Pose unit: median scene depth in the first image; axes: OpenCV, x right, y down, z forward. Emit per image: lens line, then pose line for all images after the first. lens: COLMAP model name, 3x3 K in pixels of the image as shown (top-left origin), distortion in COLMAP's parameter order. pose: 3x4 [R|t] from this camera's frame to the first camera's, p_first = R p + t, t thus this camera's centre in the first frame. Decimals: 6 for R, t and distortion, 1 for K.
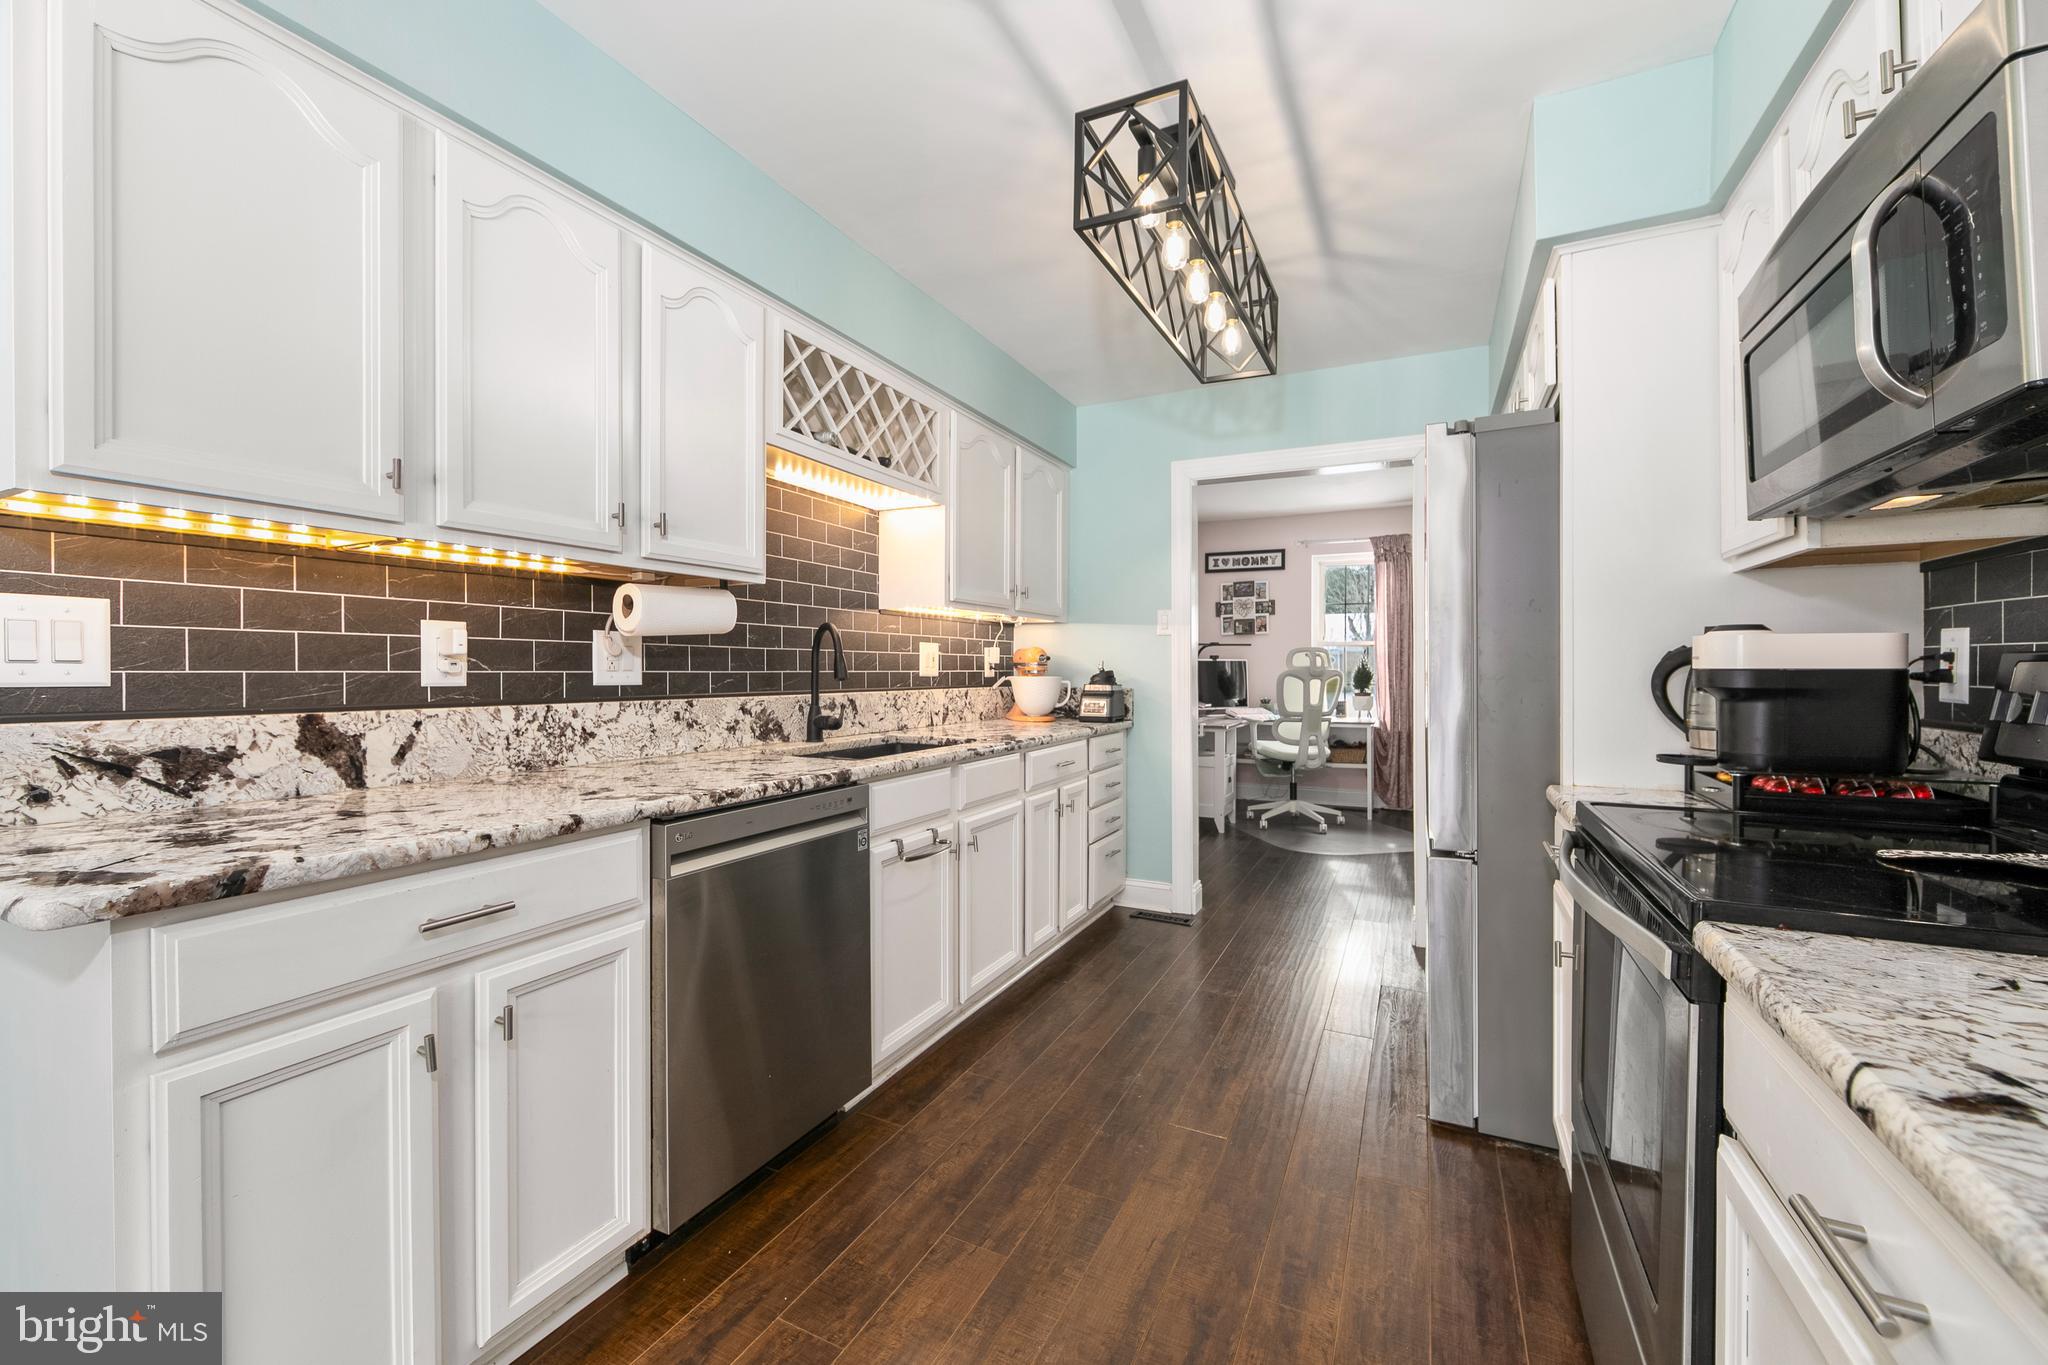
lens RADIAL K [[807.8, 0, 1034.9], [0, 807.8, 671.8], [0, 0, 1]] dist [-0.002724, -0.000107]
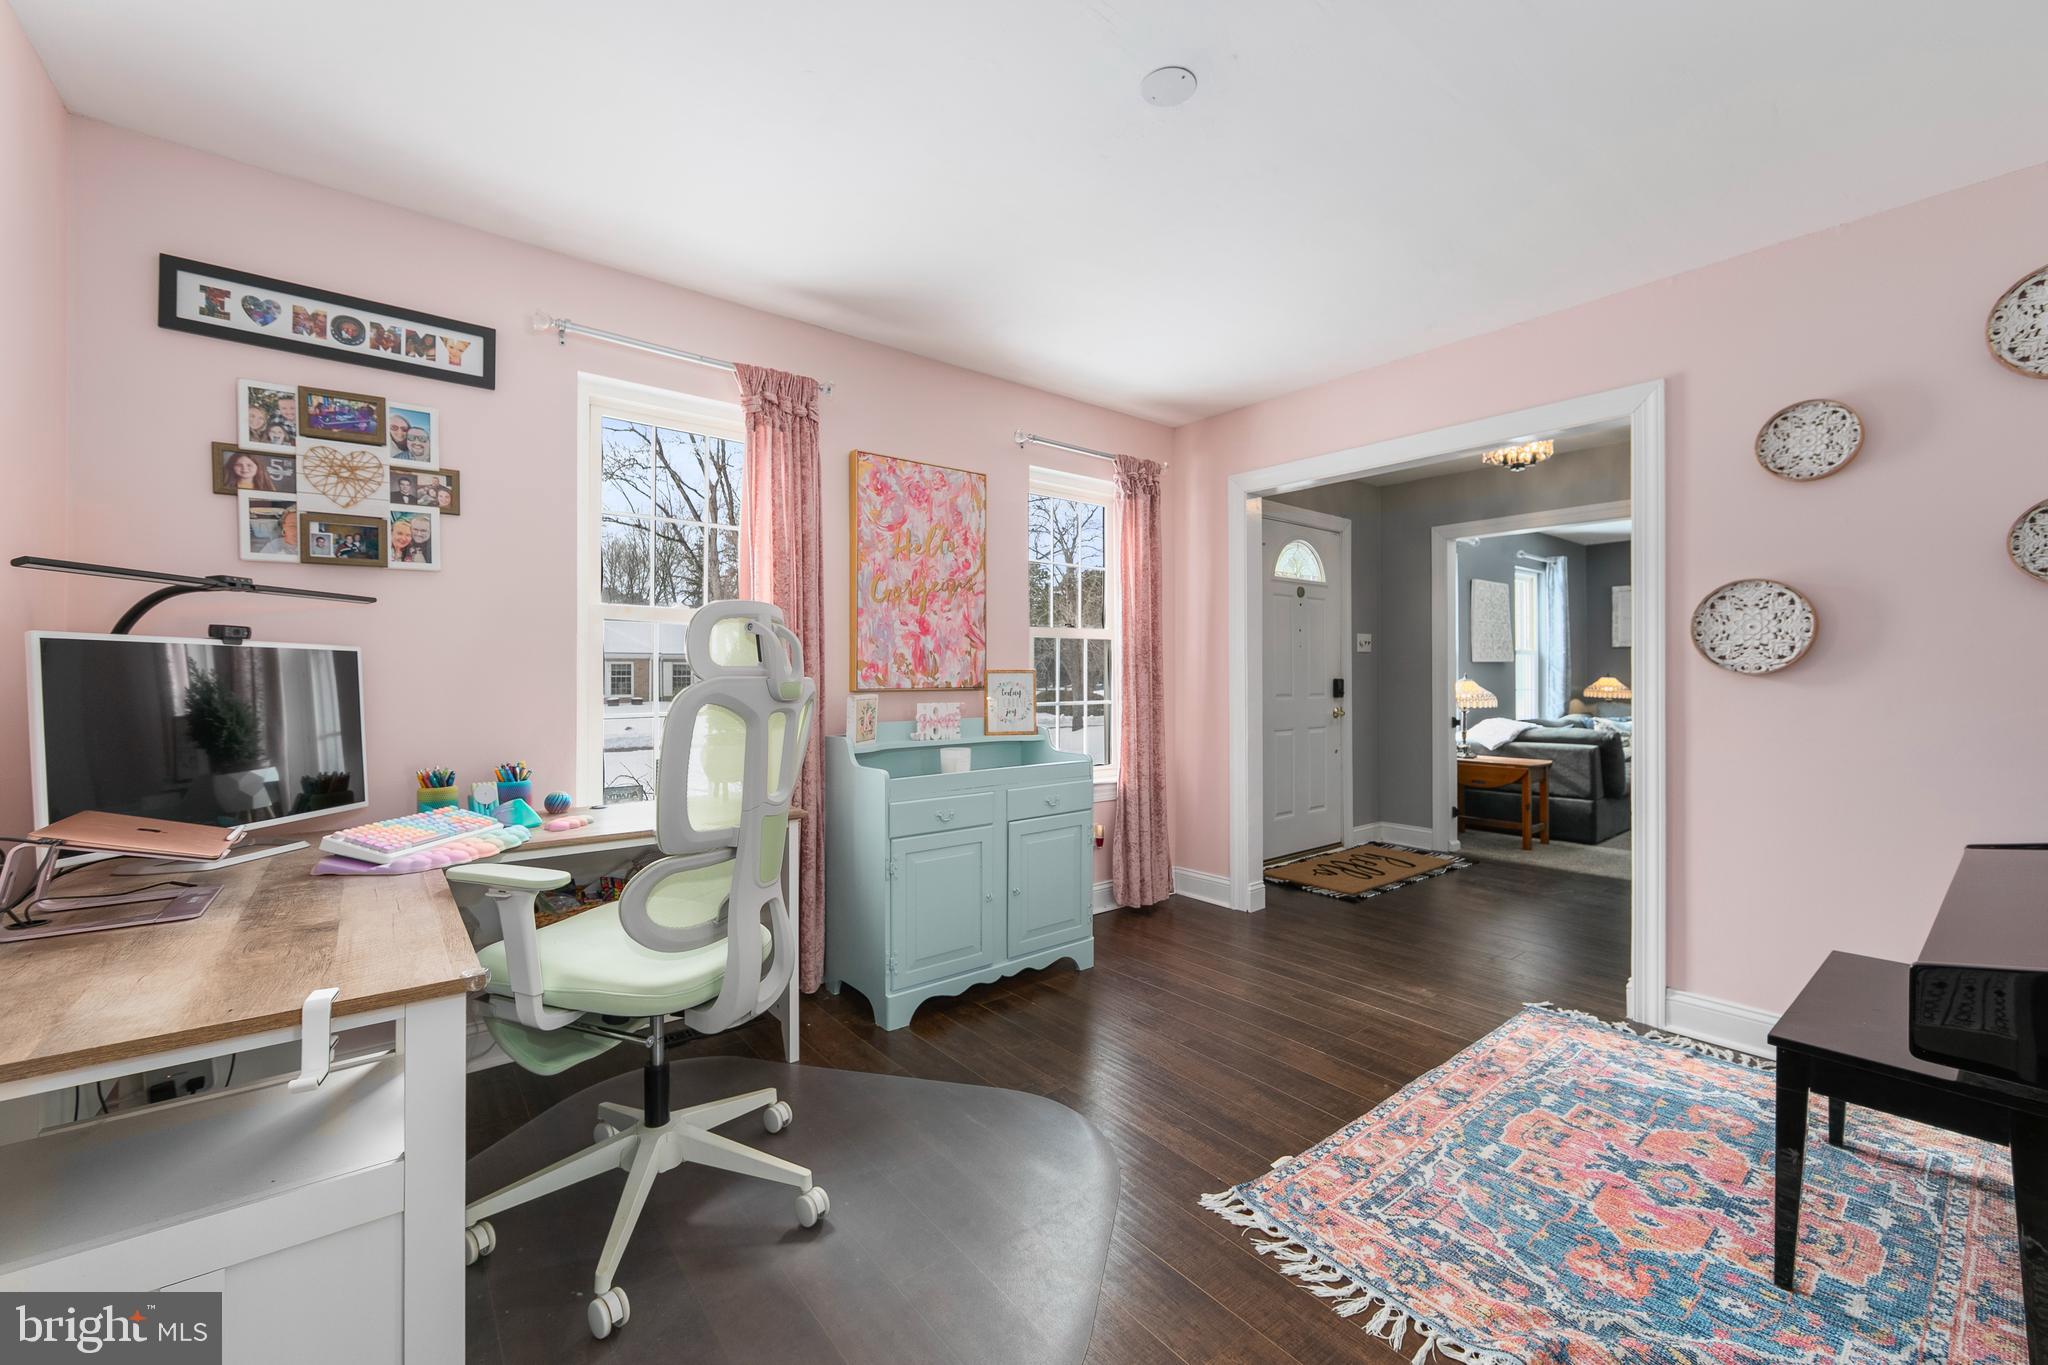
lens RADIAL K [[807.8, 0, 1016.6], [0, 807.8, 675.9], [0, 0, 1]] dist [-0.002724, -0.000107]
pose [[0.430567, 0.001742, 0.902557, 0.259043], [0.004291, 0.999983, -0.003977, -0.005136], [-0.902549, 0.005585, 0.430552, 1.780670]]
